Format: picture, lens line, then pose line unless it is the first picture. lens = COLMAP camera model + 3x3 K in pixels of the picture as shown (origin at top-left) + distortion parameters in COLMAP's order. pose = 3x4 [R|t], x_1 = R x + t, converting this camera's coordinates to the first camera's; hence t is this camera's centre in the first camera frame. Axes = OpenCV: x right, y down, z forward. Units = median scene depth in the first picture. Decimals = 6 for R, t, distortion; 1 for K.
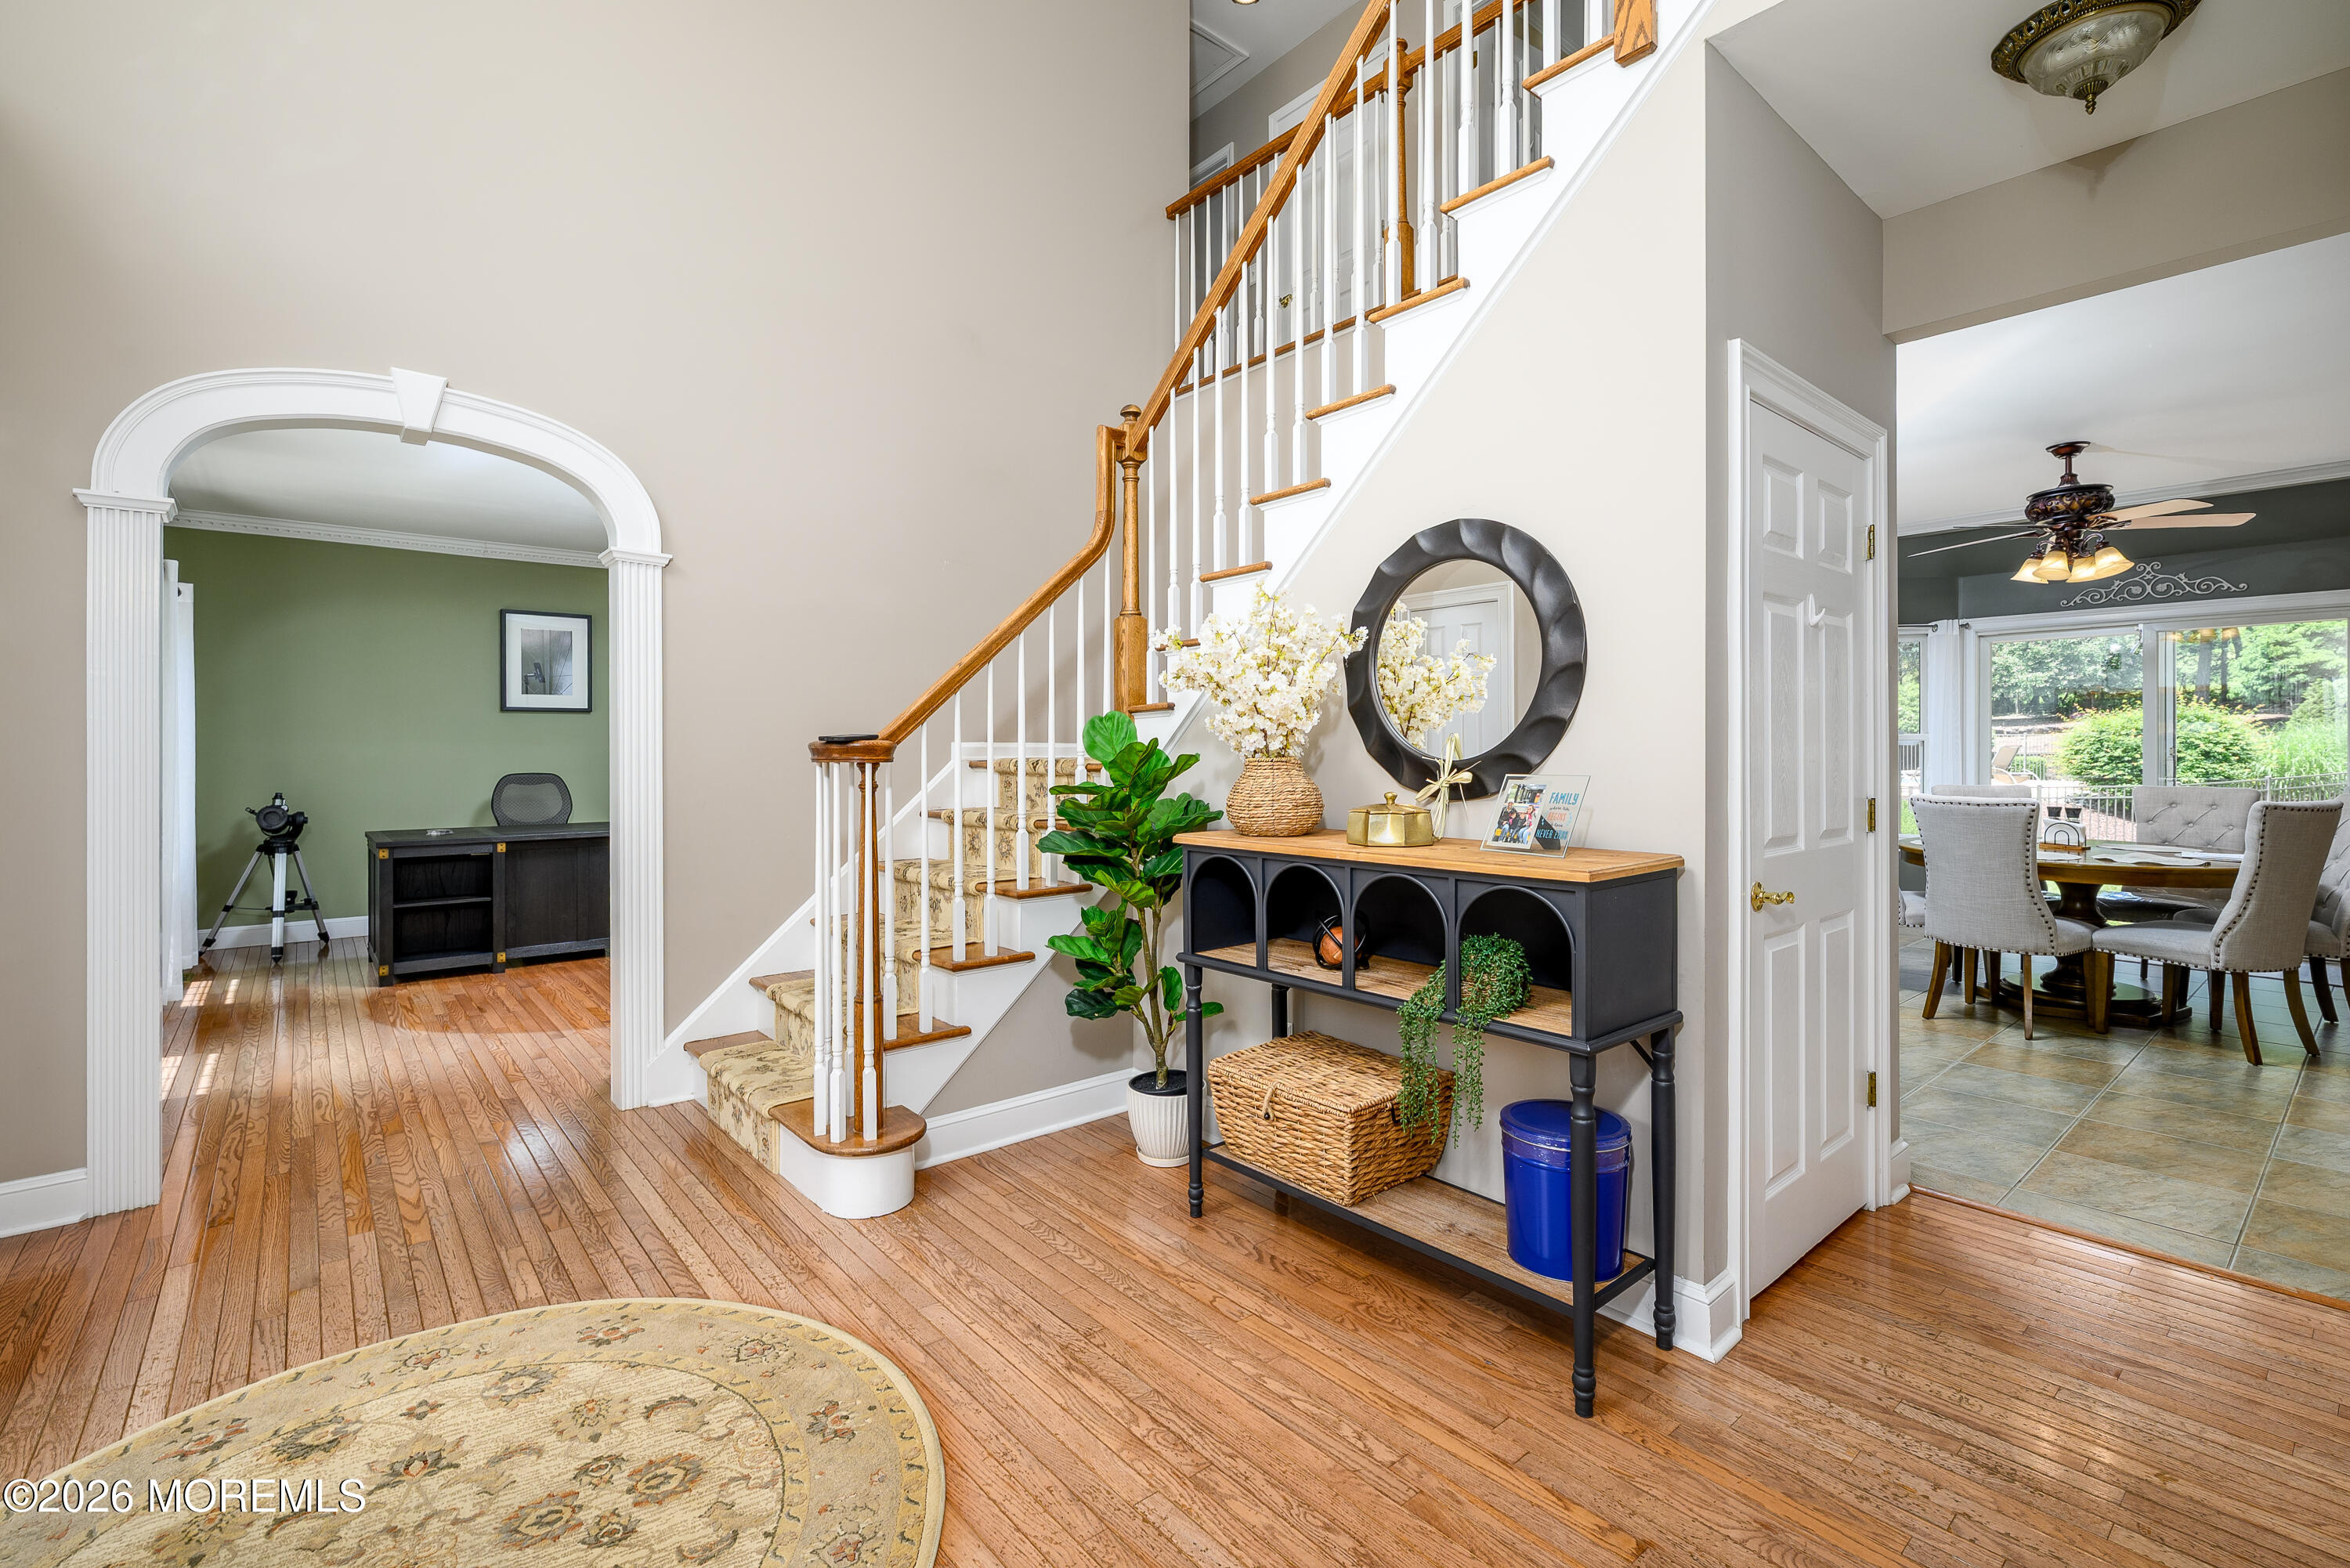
lens RADIAL K [[1068.5, 0, 1163.7], [0, 1068.5, 762.5], [0, 0, 1]] dist [-0.010825, -0.000772]
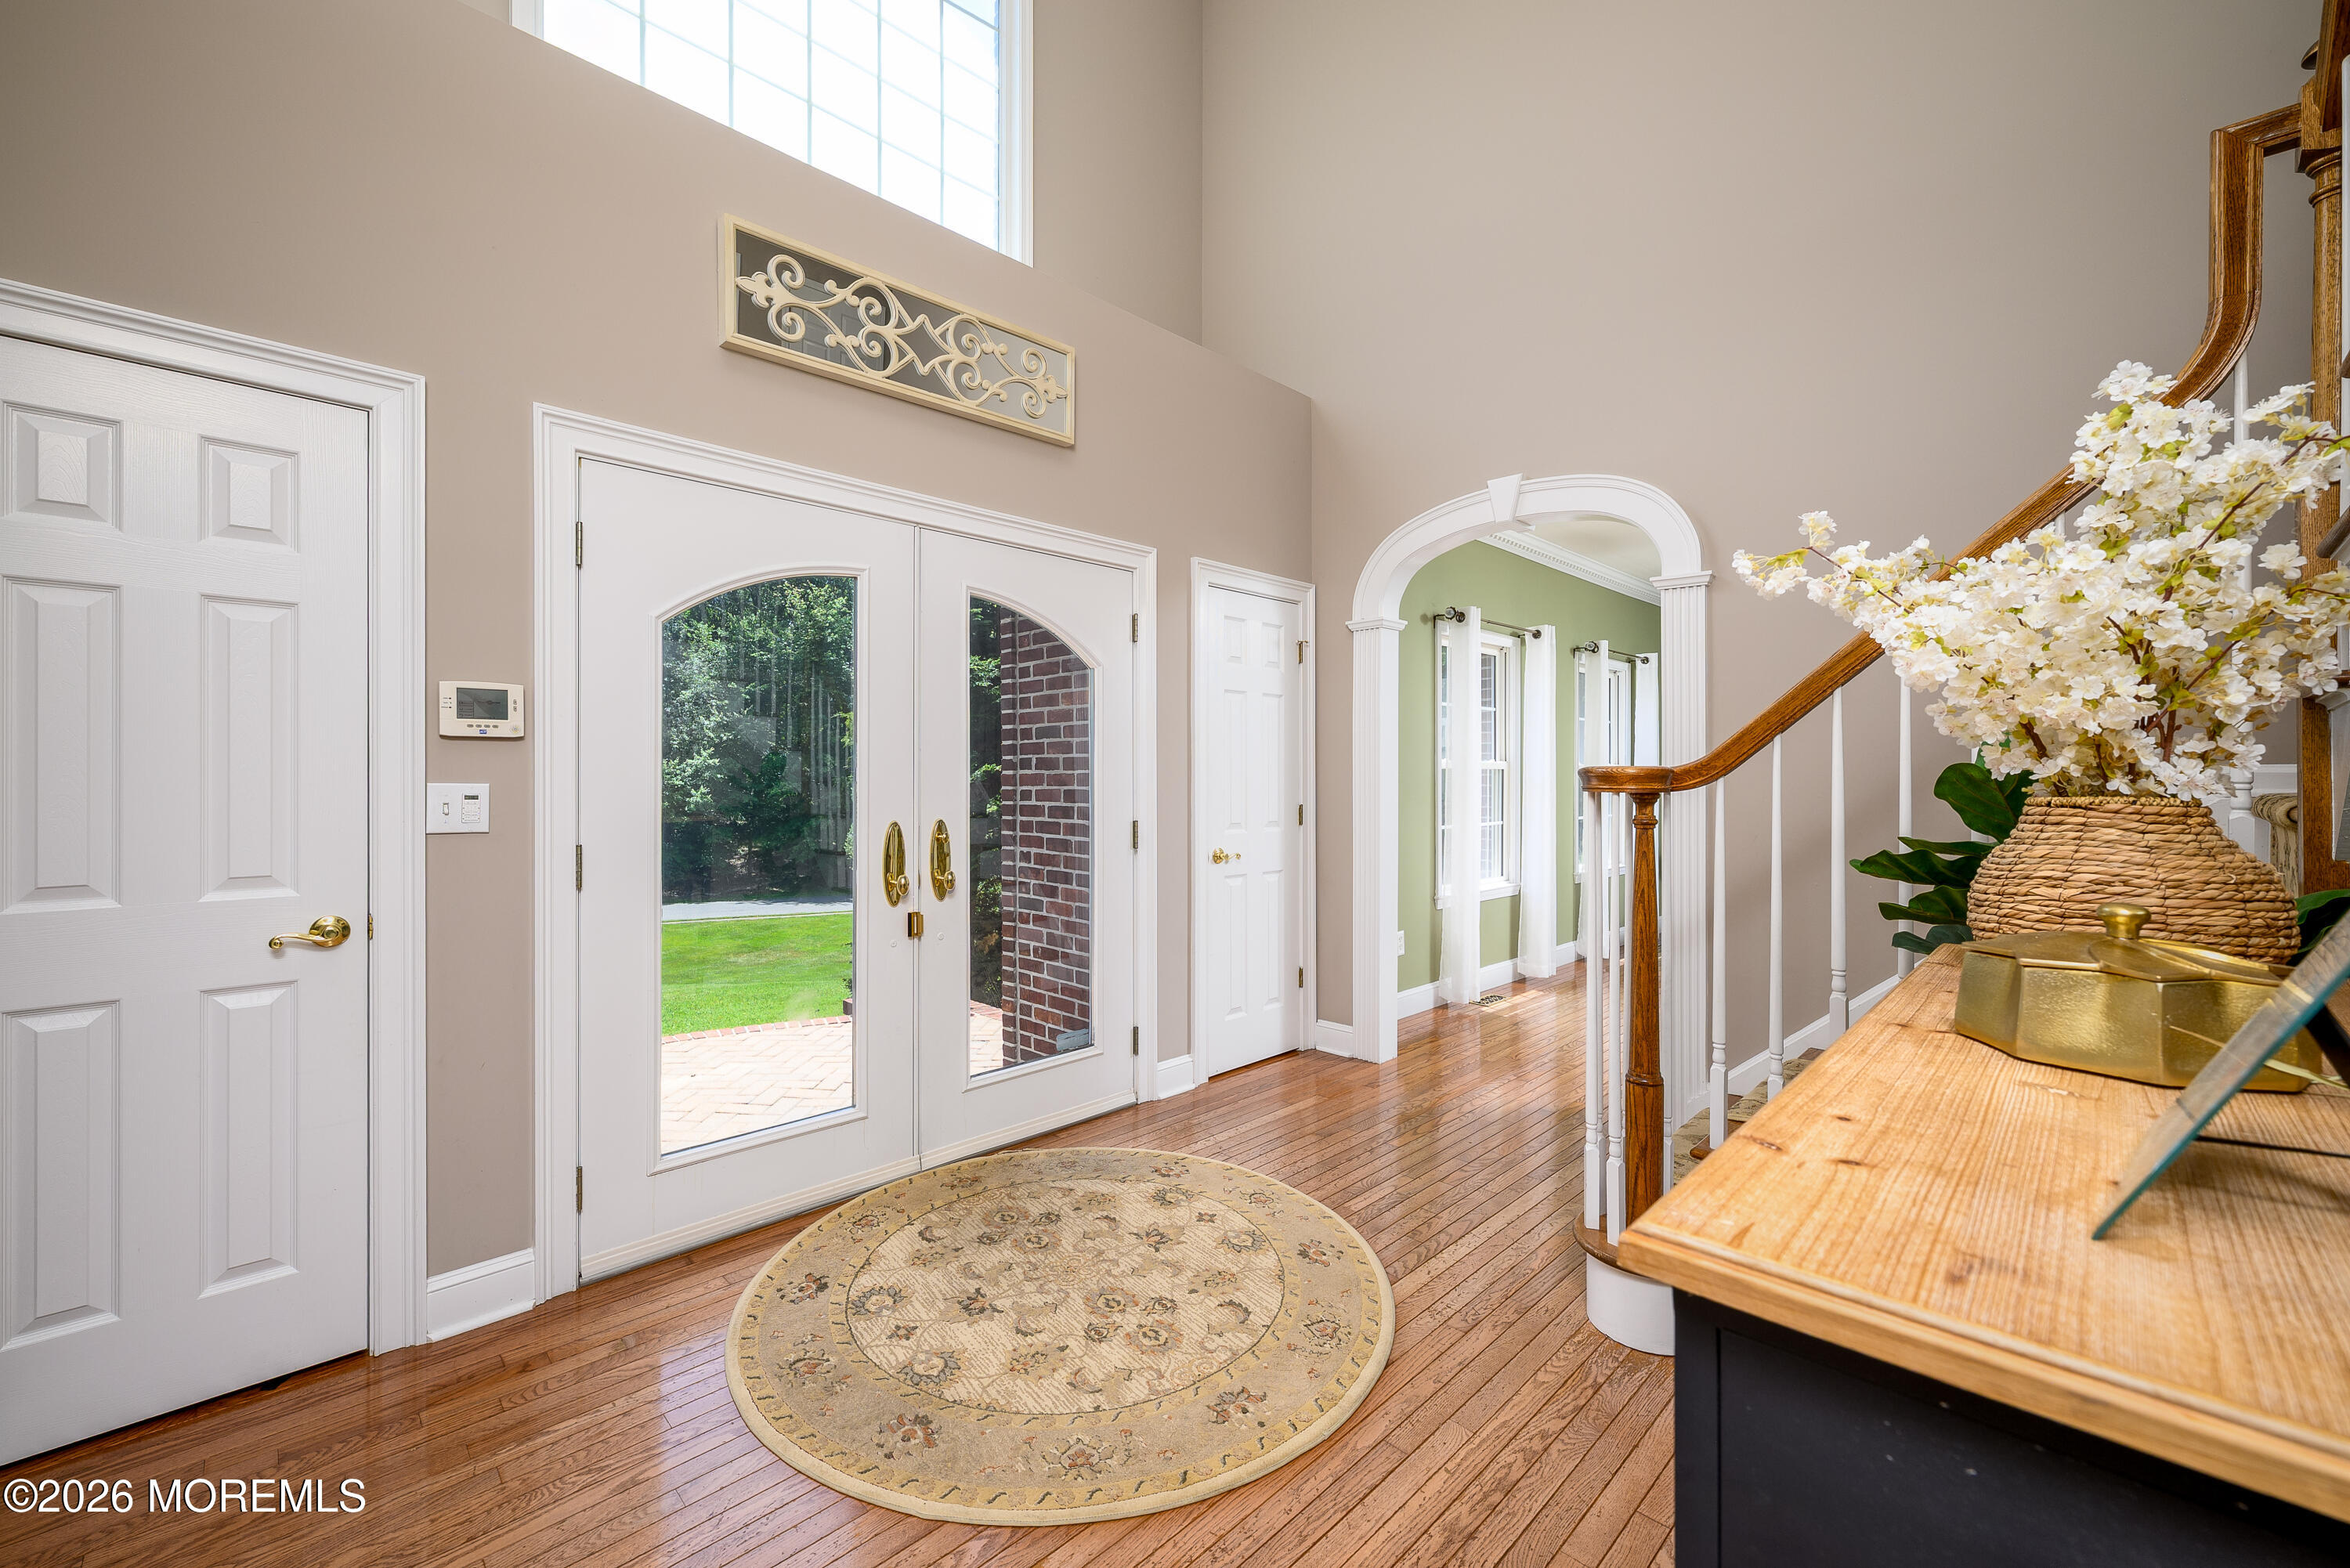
lens RADIAL K [[943.1, 0, 1160.5], [0, 943.1, 777.0], [0, 0, 1]] dist [-0.001089, -0.000041]
pose [[0.065406, 0.005240, -0.997845, 0.616967], [-0.013082, 0.999905, 0.004393, -0.016614], [0.997773, 0.012766, 0.065468, 0.832345]]
